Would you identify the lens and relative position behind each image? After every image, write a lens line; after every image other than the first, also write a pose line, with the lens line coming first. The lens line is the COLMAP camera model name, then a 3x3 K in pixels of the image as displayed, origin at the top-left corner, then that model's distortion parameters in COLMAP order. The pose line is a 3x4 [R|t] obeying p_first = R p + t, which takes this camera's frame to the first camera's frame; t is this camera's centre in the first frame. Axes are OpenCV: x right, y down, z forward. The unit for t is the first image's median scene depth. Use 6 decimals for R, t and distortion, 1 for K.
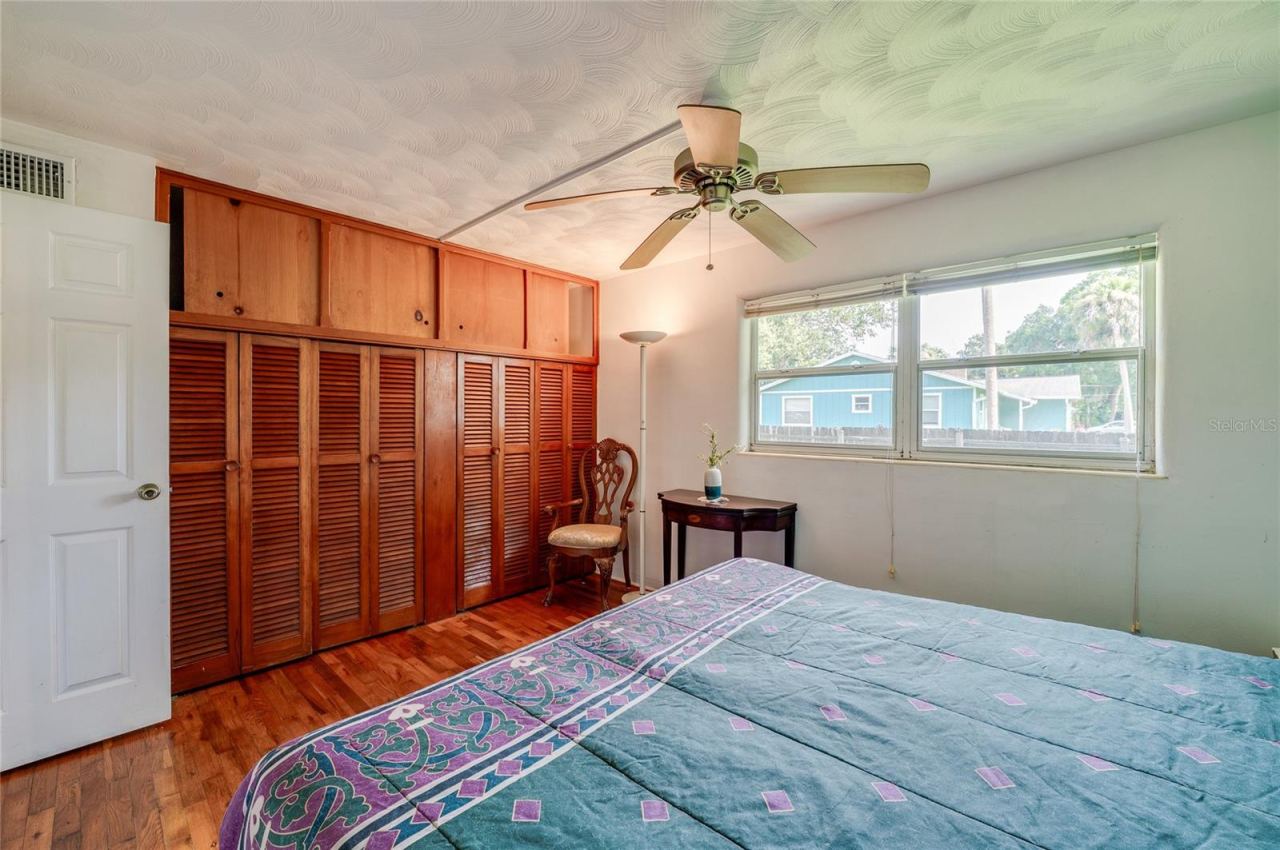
lens RADIAL K [[511.0, 0, 632.9], [0, 511.0, 420.7], [0, 0, 1]] dist [-0.019324, 0.002102]
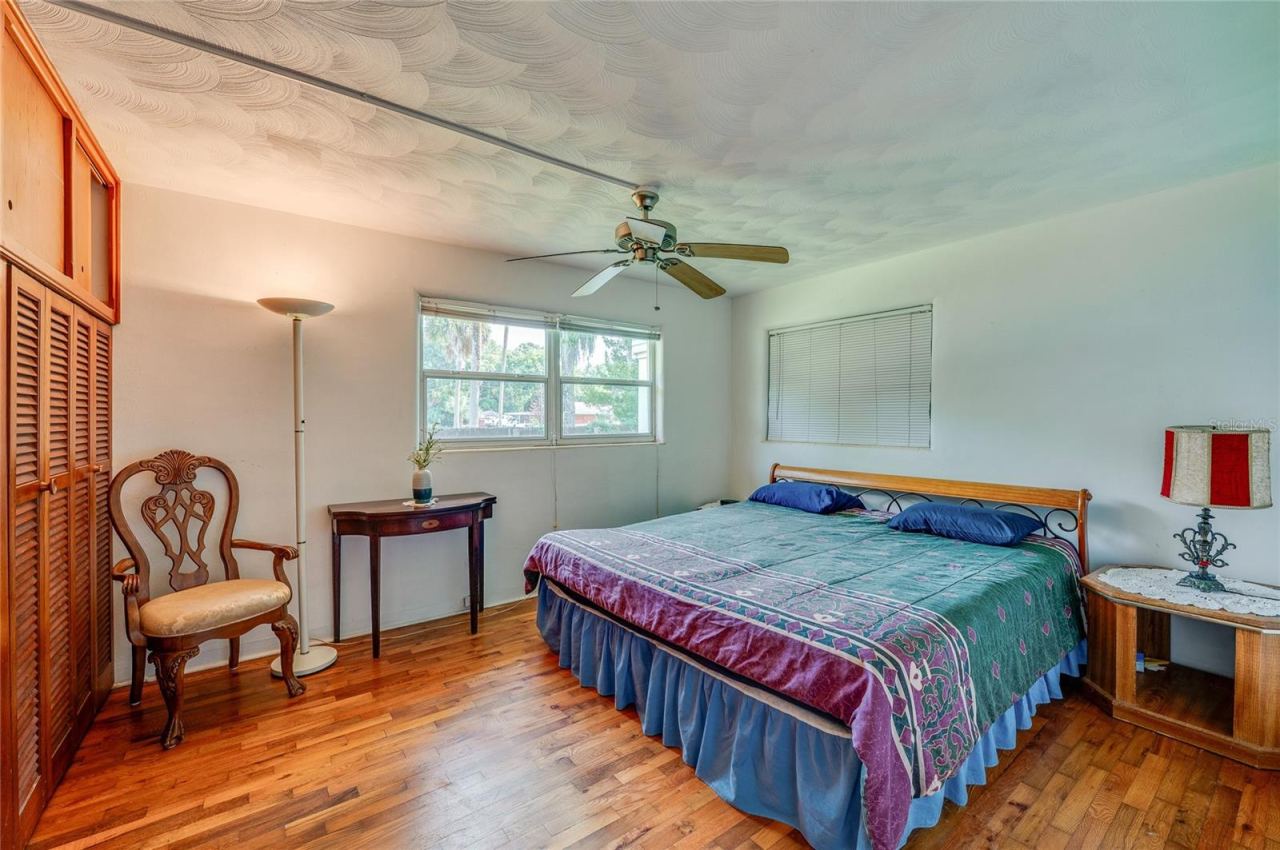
lens RADIAL K [[511.0, 0, 629.8], [0, 511.0, 423.7], [0, 0, 1]] dist [-0.019324, 0.002102]
pose [[0.199911, -0.013854, 0.979716, -0.697590], [0.008043, 0.999890, 0.012499, -0.000458], [-0.979781, 0.005381, 0.200000, 0.443226]]
